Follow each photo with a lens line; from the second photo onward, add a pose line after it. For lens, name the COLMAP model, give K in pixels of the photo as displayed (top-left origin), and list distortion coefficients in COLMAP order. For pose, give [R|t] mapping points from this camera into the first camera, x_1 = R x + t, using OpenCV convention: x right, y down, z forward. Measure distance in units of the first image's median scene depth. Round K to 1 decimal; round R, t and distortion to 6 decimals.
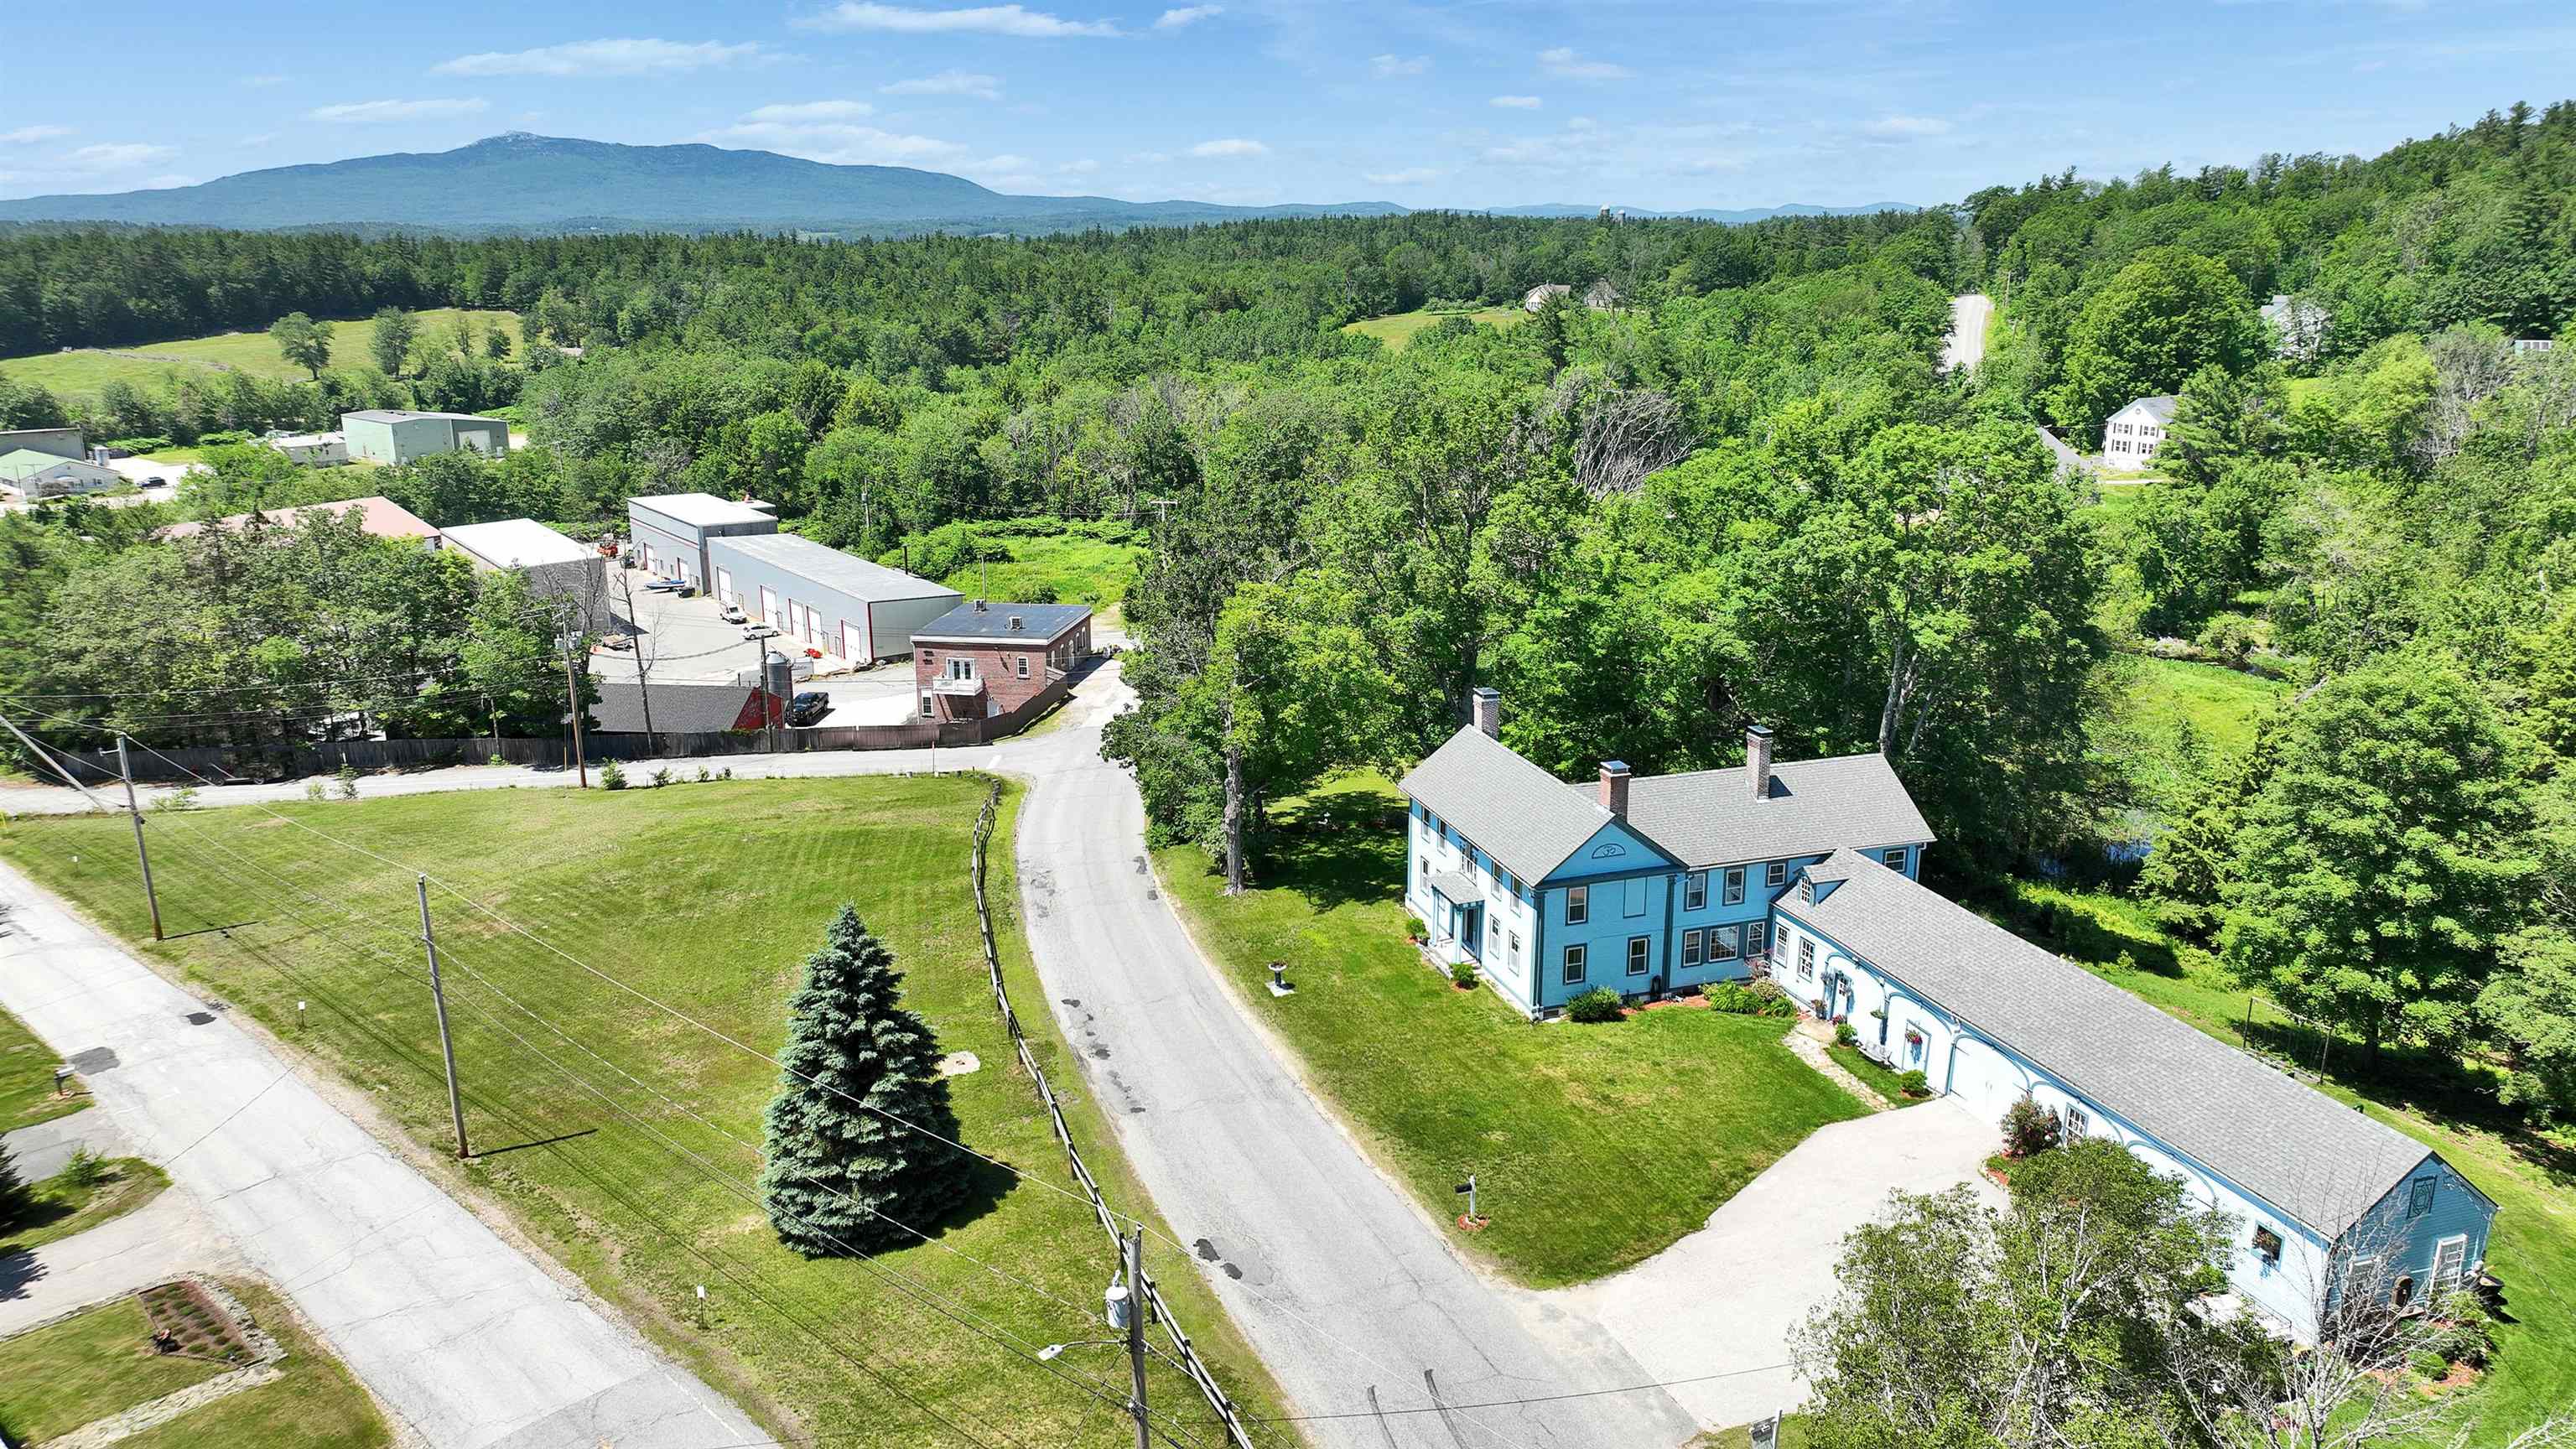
lens RADIAL K [[1811.3, 0, 1299.0], [0, 1811.3, 715.2], [0, 0, 1]] dist [0.005265, 0.006317]
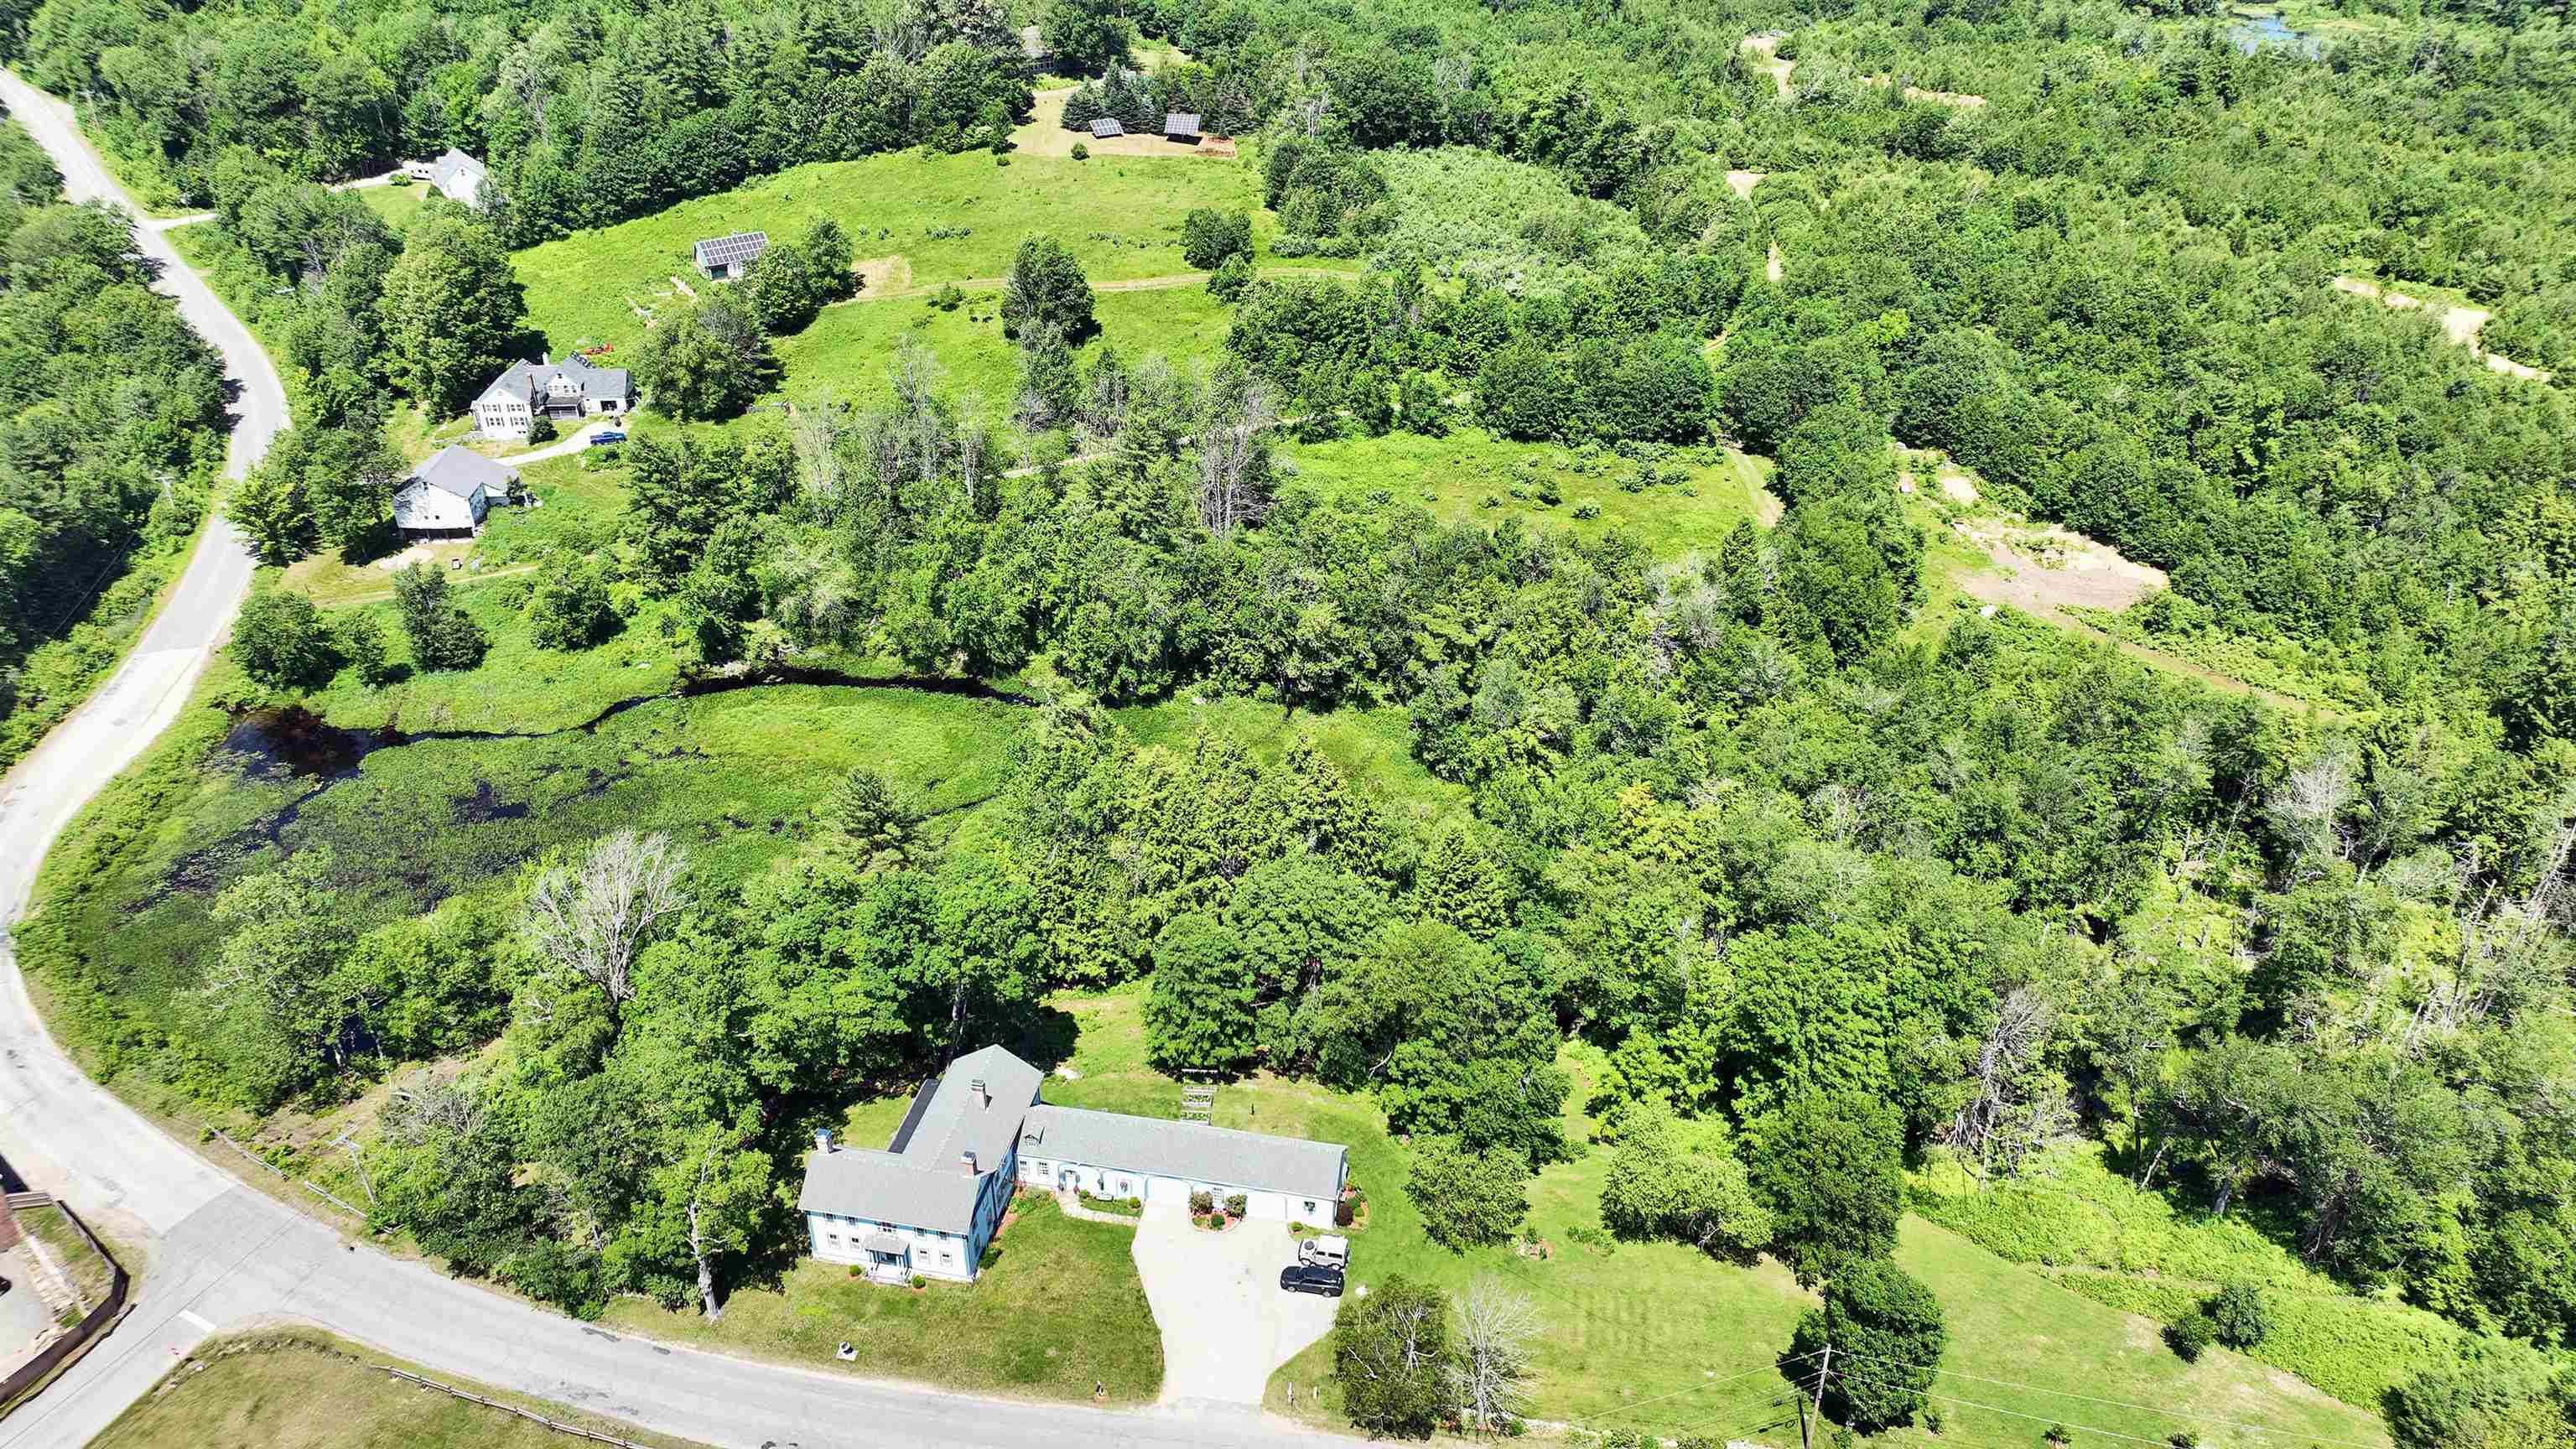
lens RADIAL K [[1811.3, 0, 1299.0], [0, 1811.3, 715.2], [0, 0, 1]] dist [0.005265, 0.006317]
pose [[0.499353, -0.440556, 0.746028, -0.901302], [0.222501, 0.897397, 0.381014, -1.067179], [-0.837341, -0.024269, 0.546142, -0.373092]]
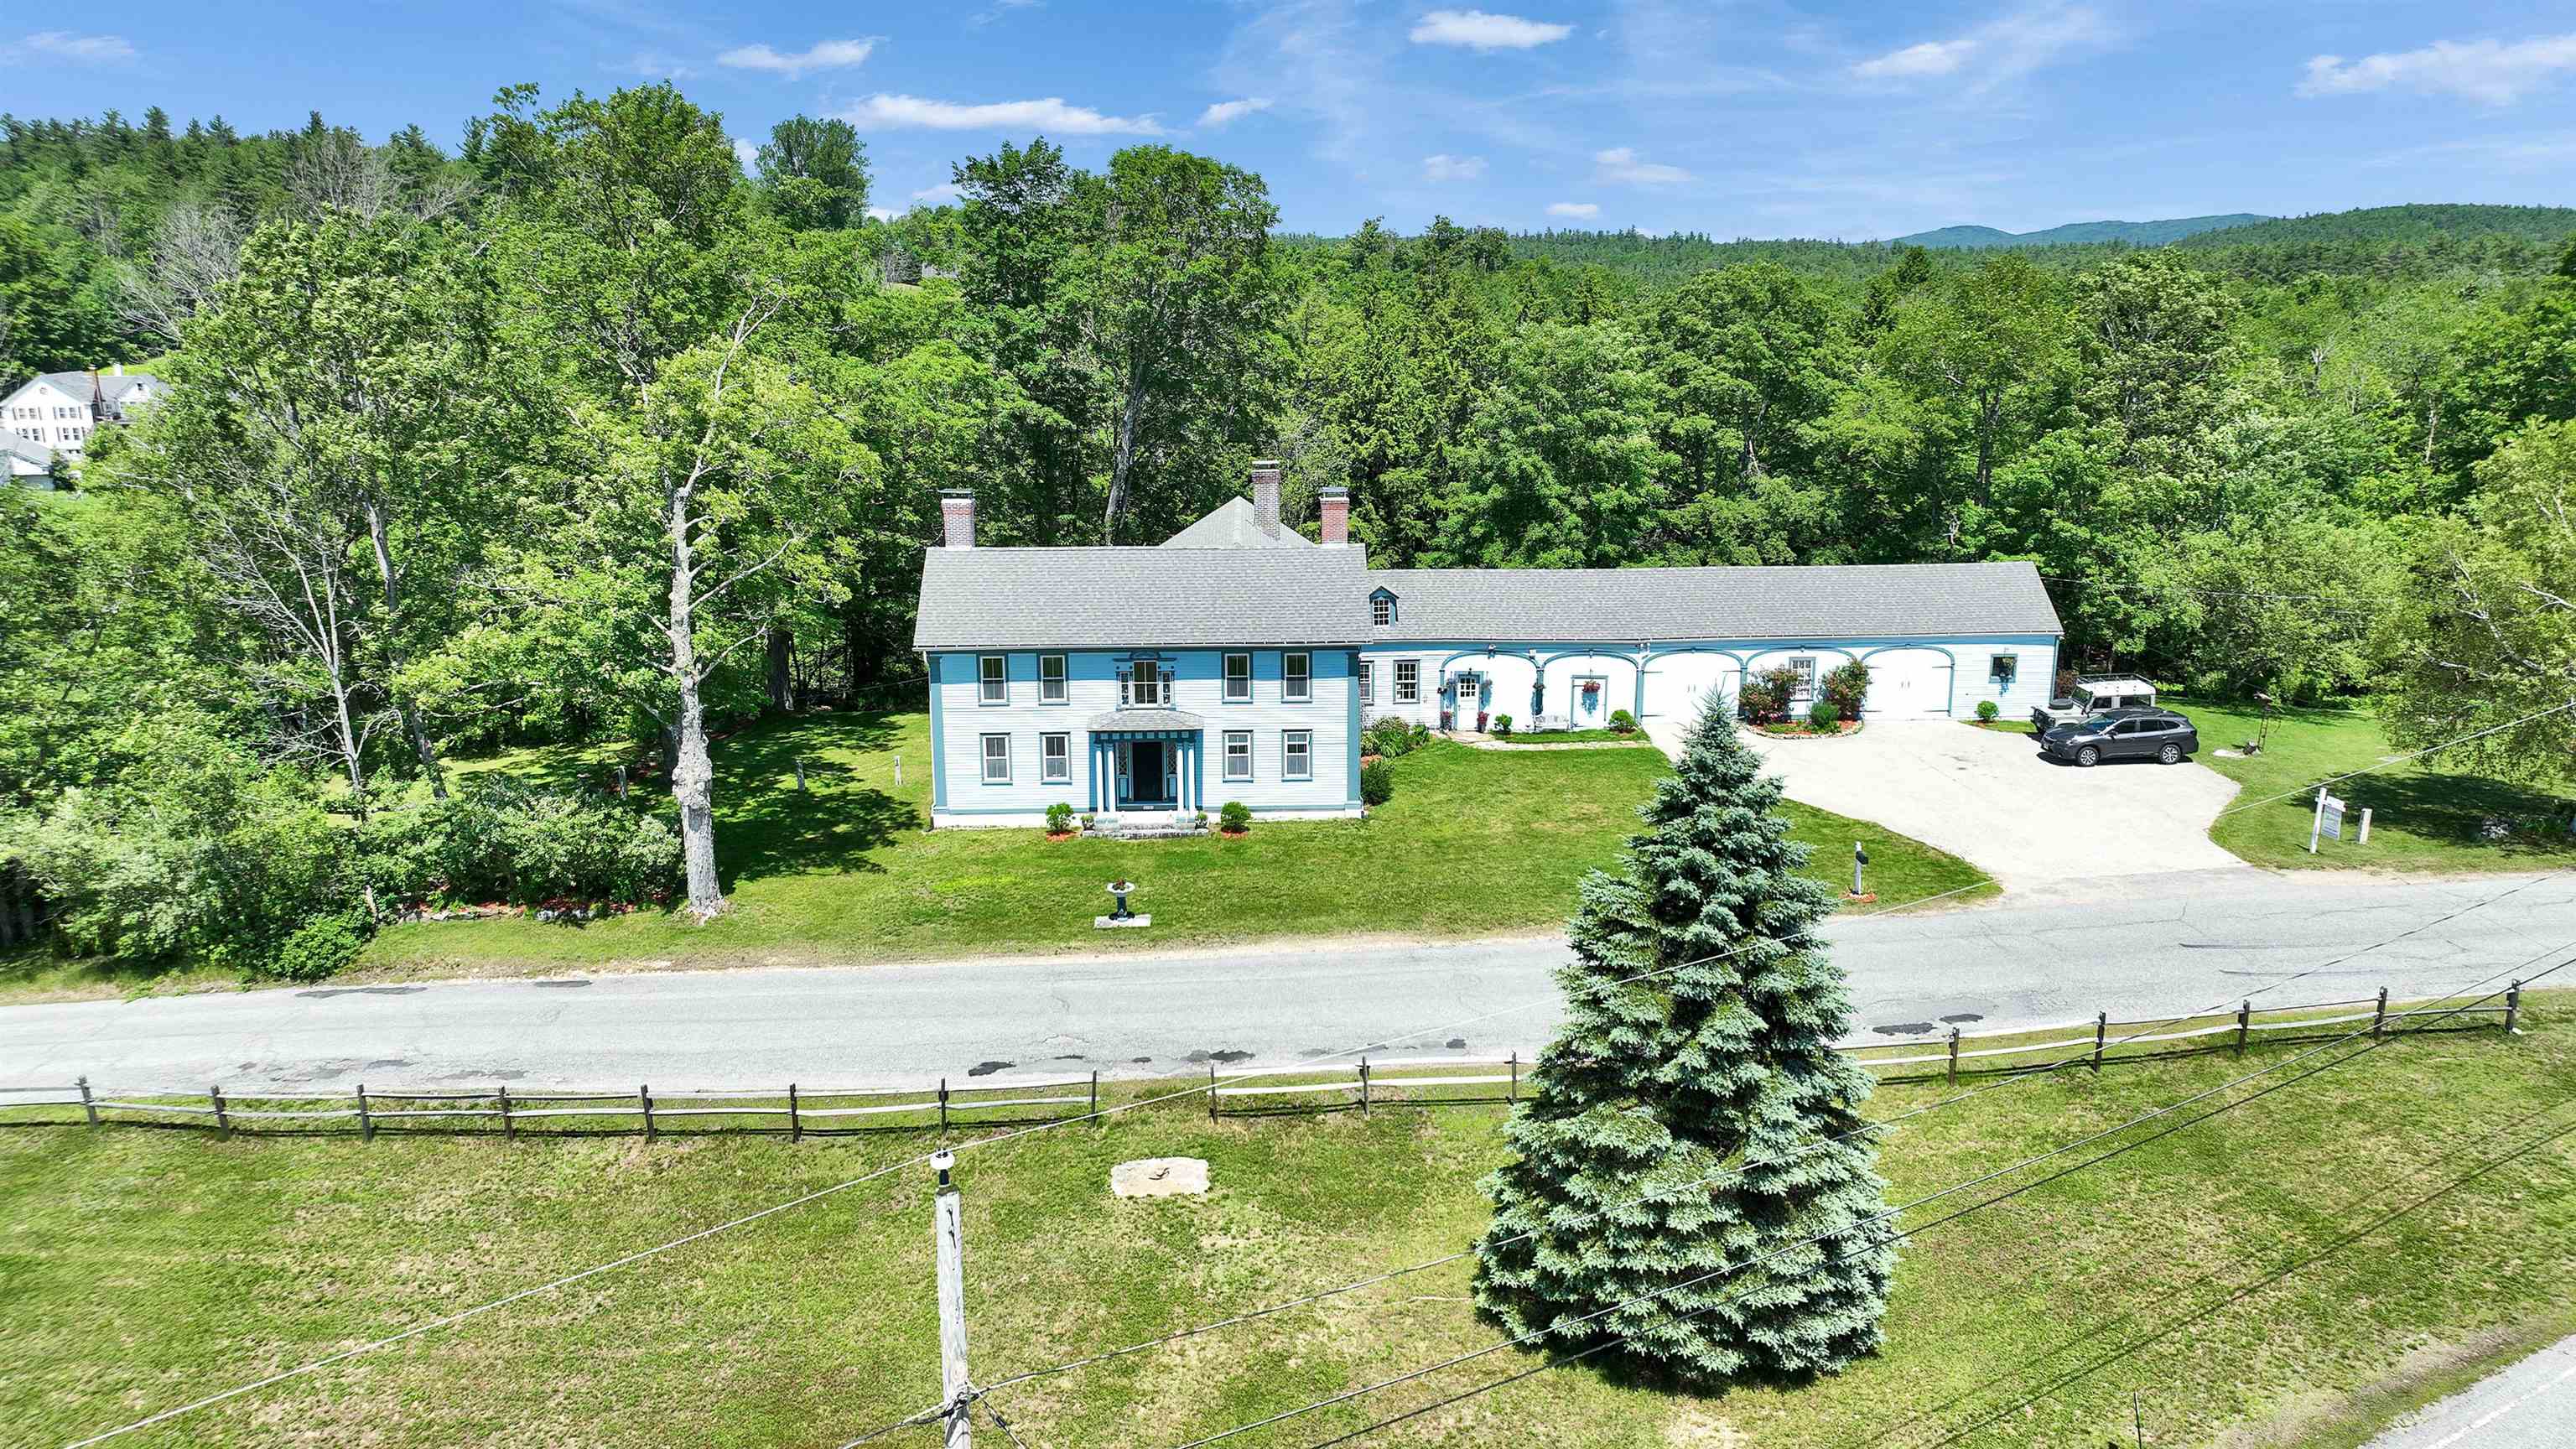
lens RADIAL K [[1811.3, 0, 1299.0], [0, 1811.3, 715.2], [0, 0, 1]] dist [0.005265, 0.006317]
pose [[0.287145, -0.217839, 0.932788, -0.612628], [0.254913, 0.956060, 0.144803, 0.002078], [-0.923346, 0.196201, 0.330058, 0.749427]]
